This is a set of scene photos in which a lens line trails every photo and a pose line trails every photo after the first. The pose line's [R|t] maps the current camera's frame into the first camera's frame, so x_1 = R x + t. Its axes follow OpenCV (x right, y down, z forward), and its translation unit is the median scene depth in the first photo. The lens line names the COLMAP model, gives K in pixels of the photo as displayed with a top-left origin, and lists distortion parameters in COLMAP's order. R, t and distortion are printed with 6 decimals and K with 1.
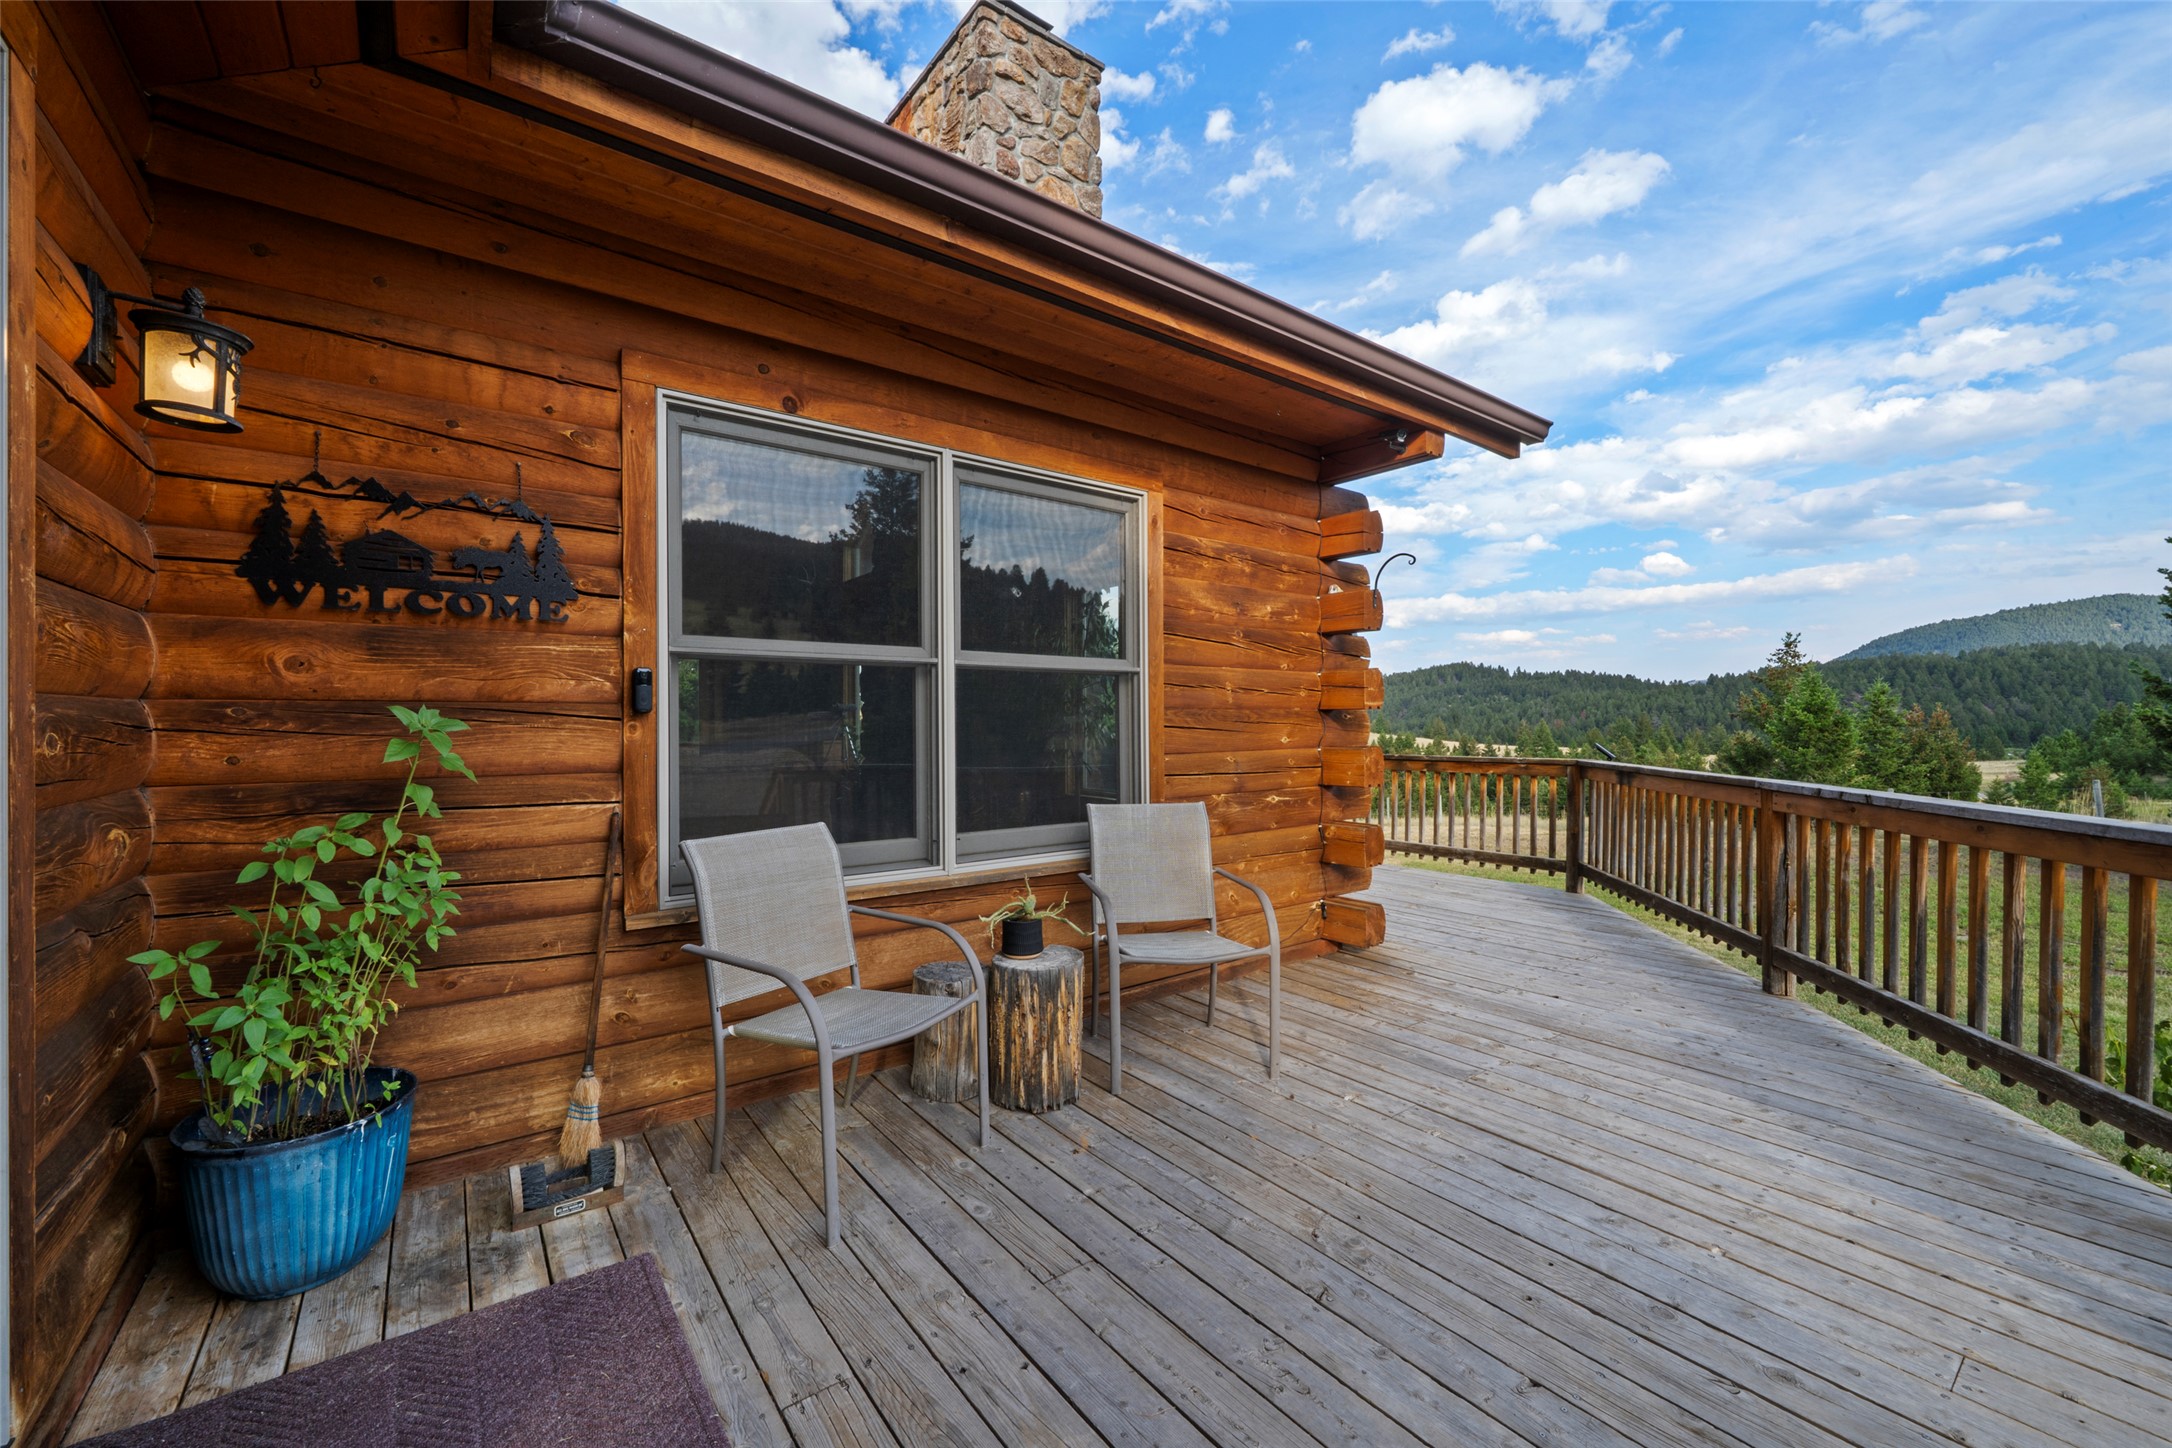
lens RADIAL K [[862.4, 0, 1089.5], [0, 862.4, 724.6], [0, 0, 1]] dist [-0.007309, 0.001472]
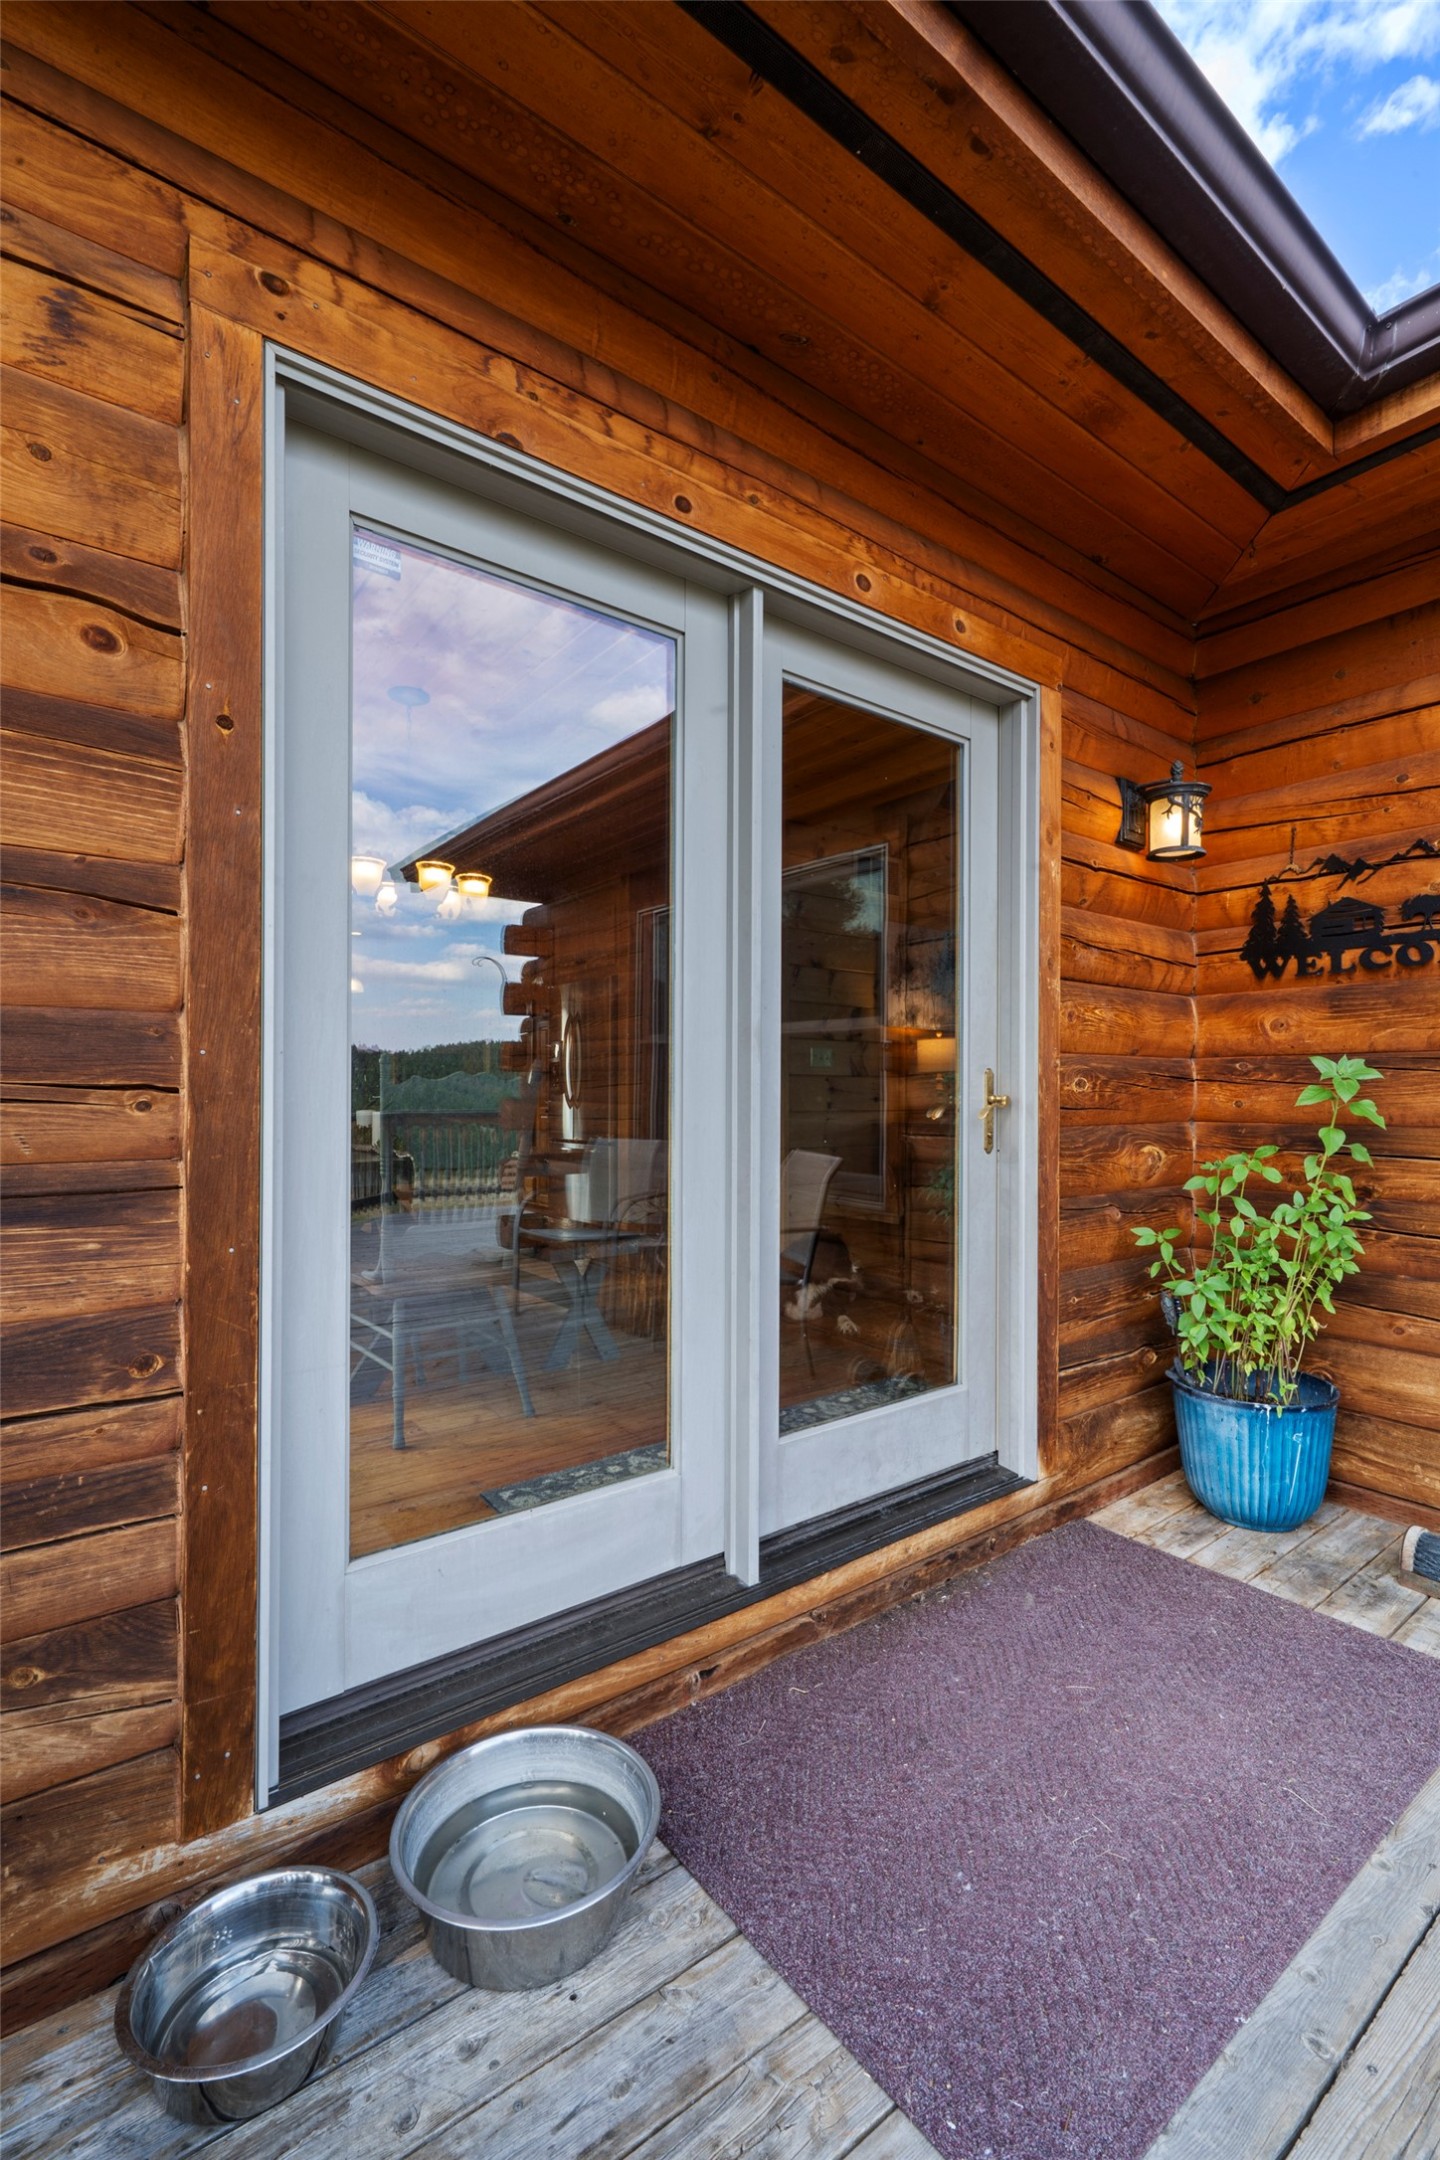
lens RADIAL K [[946.7, 0, 717.9], [0, 946.7, 1093.1], [0, 0, 1]] dist [0.000824, -0.000648]
pose [[0.003156, -0.000803, -0.999995, 0.426126], [-0.006307, 0.999980, -0.000823, 0.032237], [0.999975, 0.006310, 0.003151, 0.214460]]
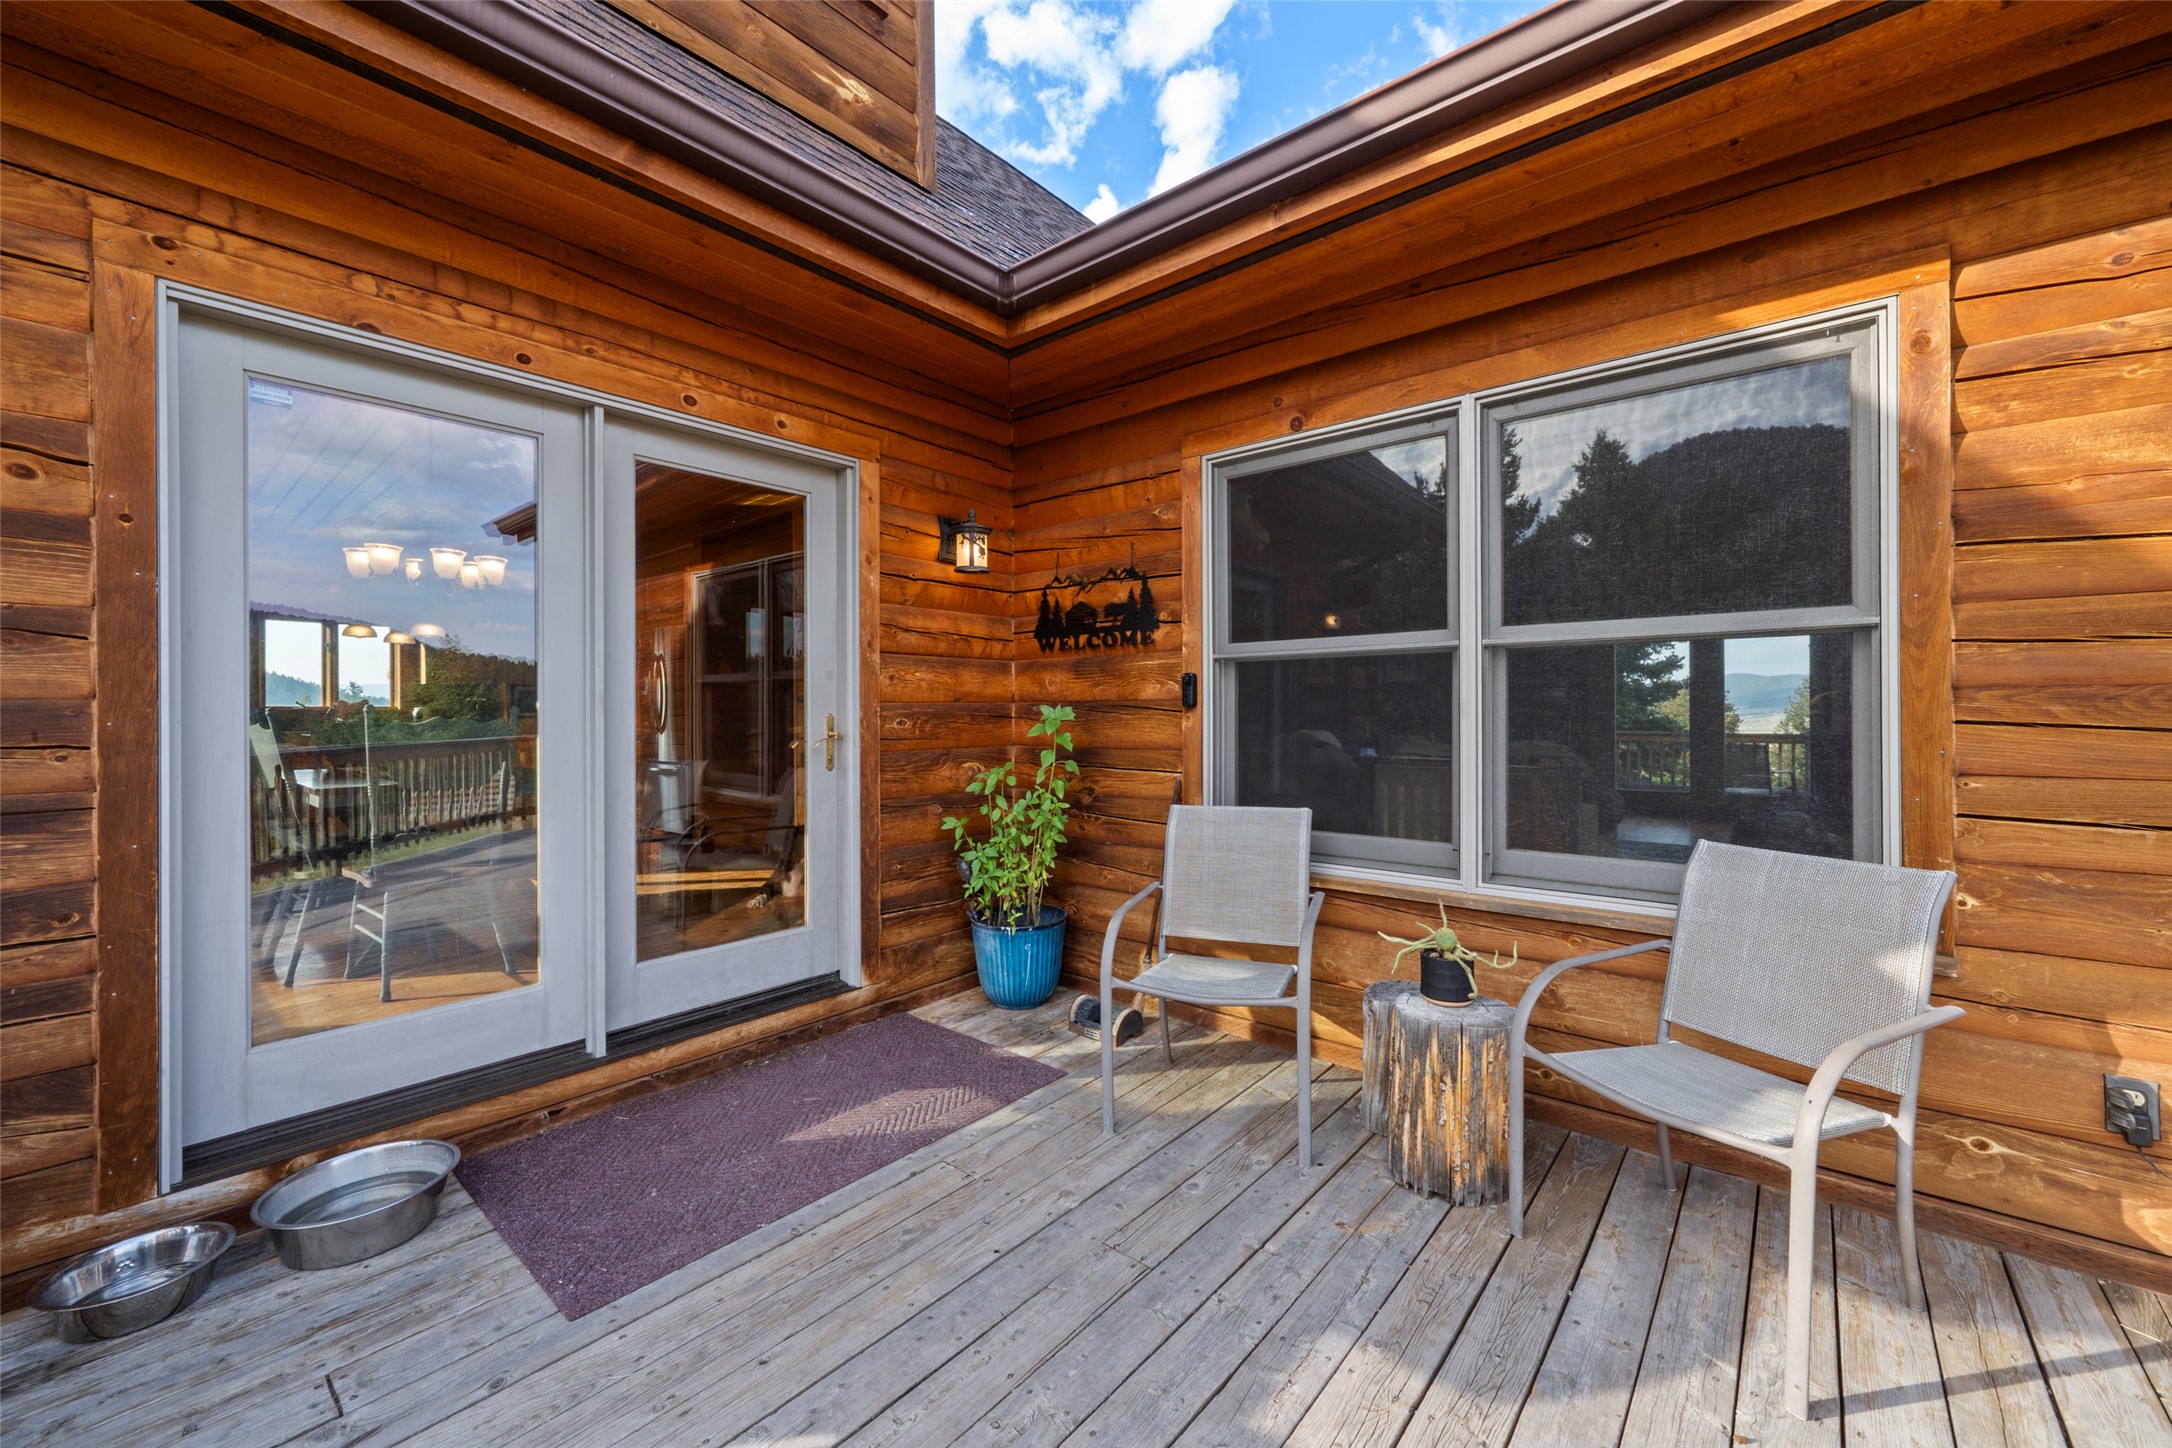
lens RADIAL K [[849.0, 0, 1085.2], [0, 849.0, 712.8], [0, 0, 1]] dist [-0.001984, 0.000220]
pose [[0.211505, 0.001736, -0.977375, 0.913162], [-0.000590, 0.999998, 0.001648, -0.008171], [0.977377, 0.000228, 0.211506, 0.713741]]
